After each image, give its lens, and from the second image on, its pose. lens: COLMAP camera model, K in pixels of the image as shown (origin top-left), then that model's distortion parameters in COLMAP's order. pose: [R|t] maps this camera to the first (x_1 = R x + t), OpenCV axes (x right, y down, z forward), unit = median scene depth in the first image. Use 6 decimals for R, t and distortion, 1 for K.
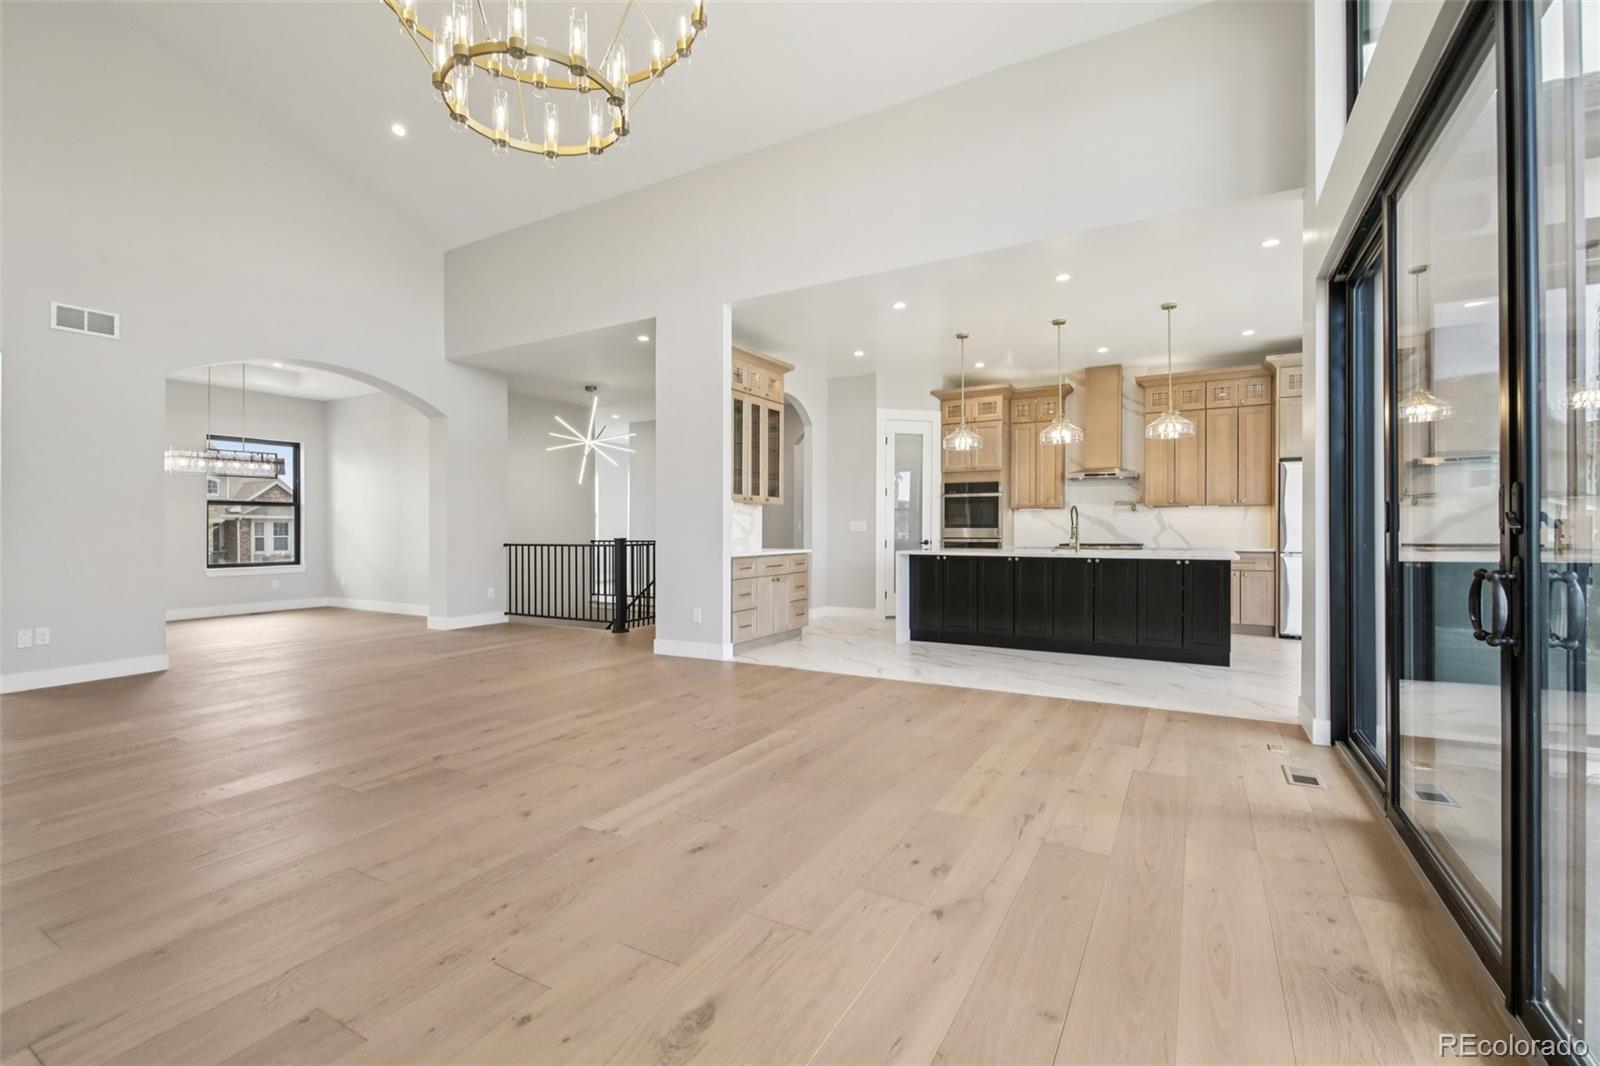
lens RADIAL K [[686.4, 0, 803.7], [0, 686.4, 526.7], [0, 0, 1]] dist [0.006701, -0.009589]
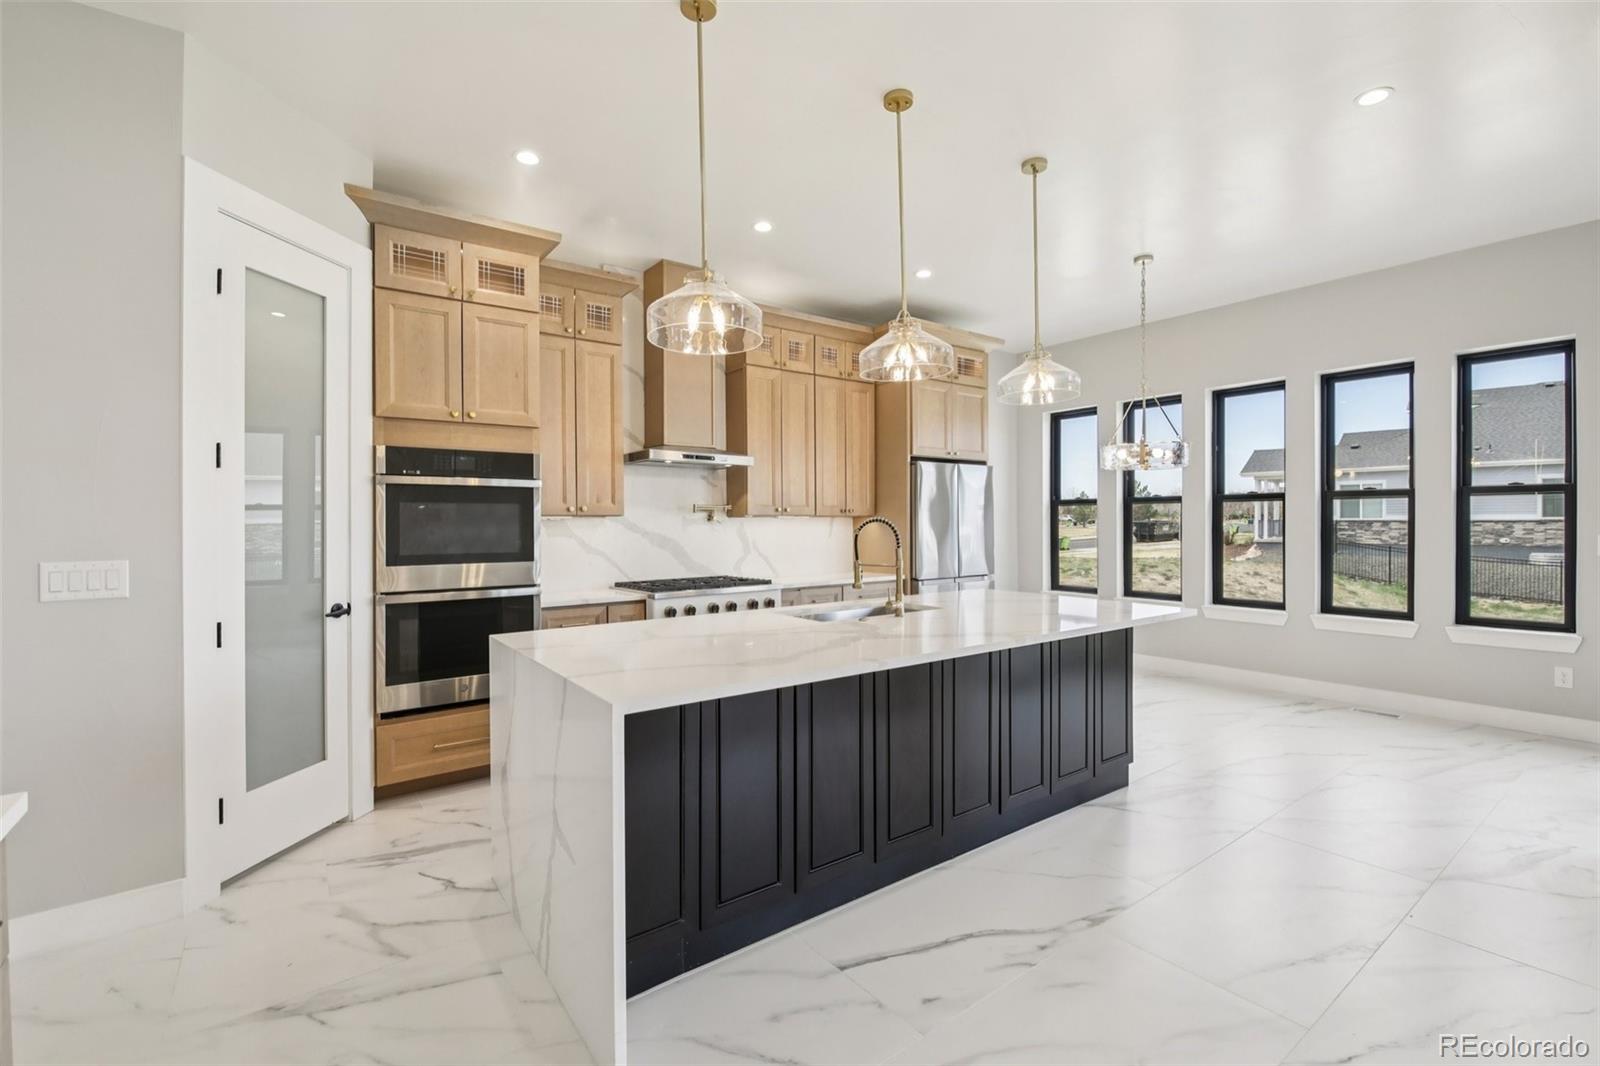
lens RADIAL K [[686.4, 0, 782.1], [0, 686.4, 524.2], [0, 0, 1]] dist [0.006701, -0.009589]
pose [[0.427394, -0.001158, 0.904065, -0.041401], [0.006086, 0.999980, -0.001596, -0.019672], [-0.904045, 0.006184, 0.427392, 0.671929]]
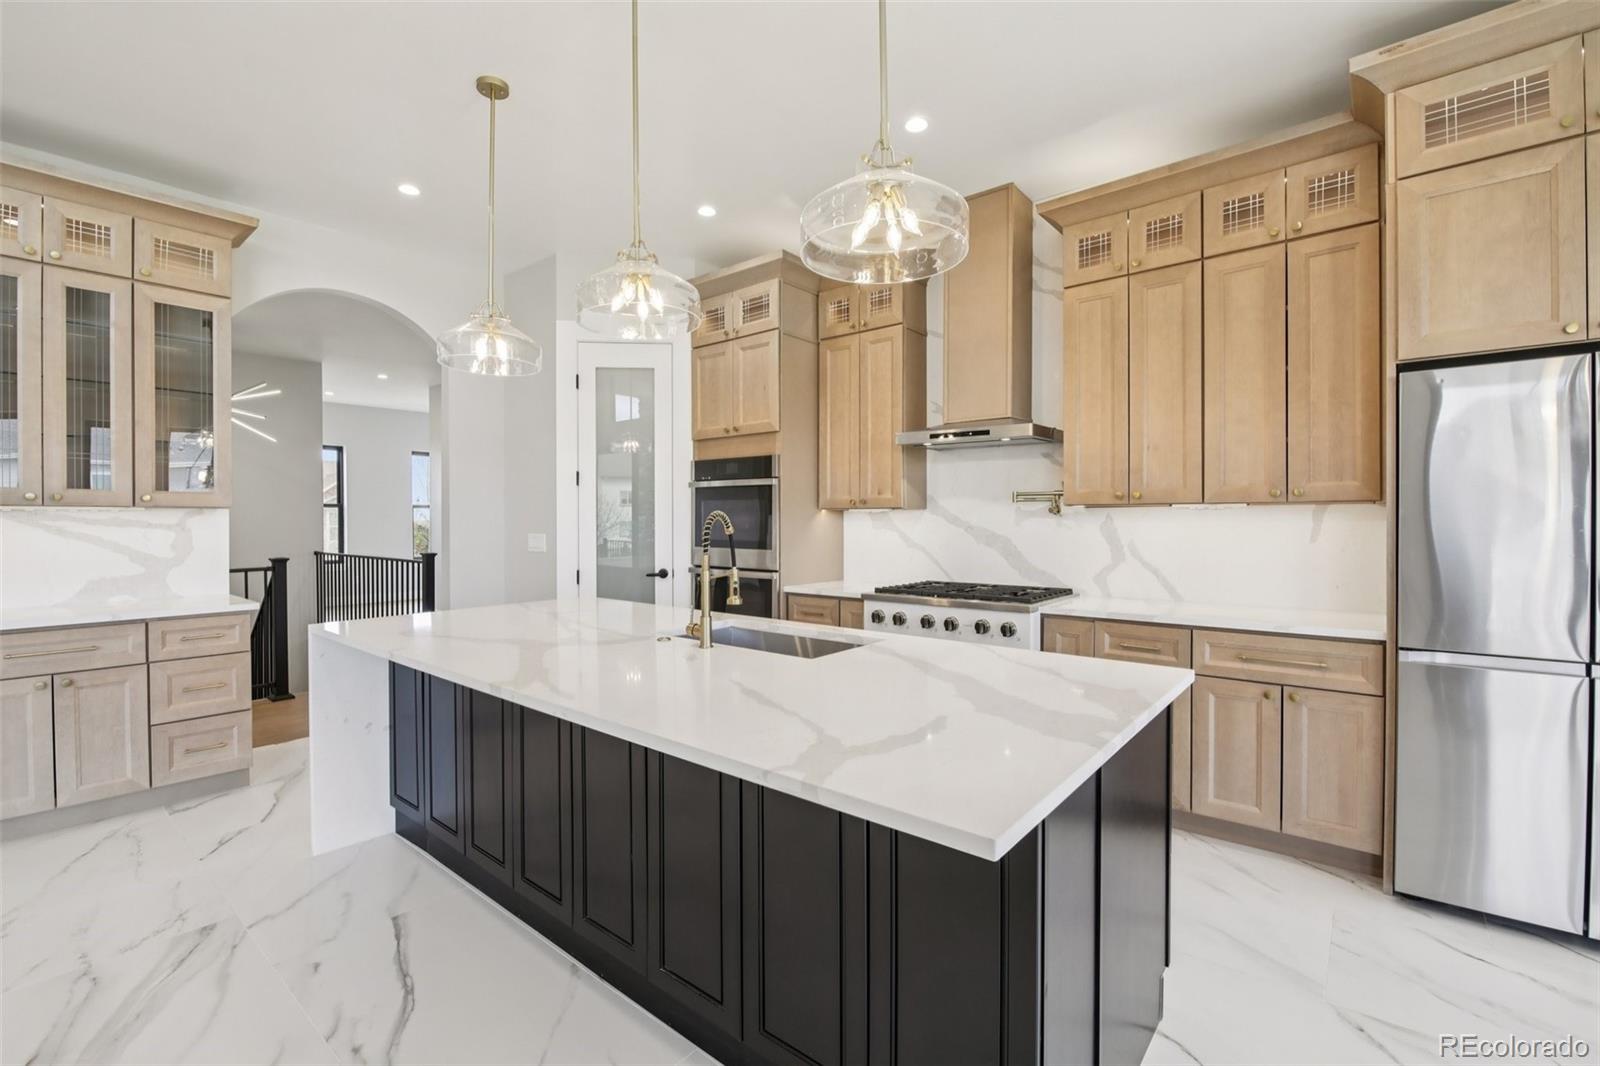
lens RADIAL K [[686.4, 0, 805.7], [0, 686.4, 522.1], [0, 0, 1]] dist [0.006701, -0.009589]
pose [[0.985393, 0.001108, -0.170290, 0.389962], [-0.000493, 0.999993, 0.003651, -0.019334], [0.170293, -0.003514, 0.985387, 0.520530]]
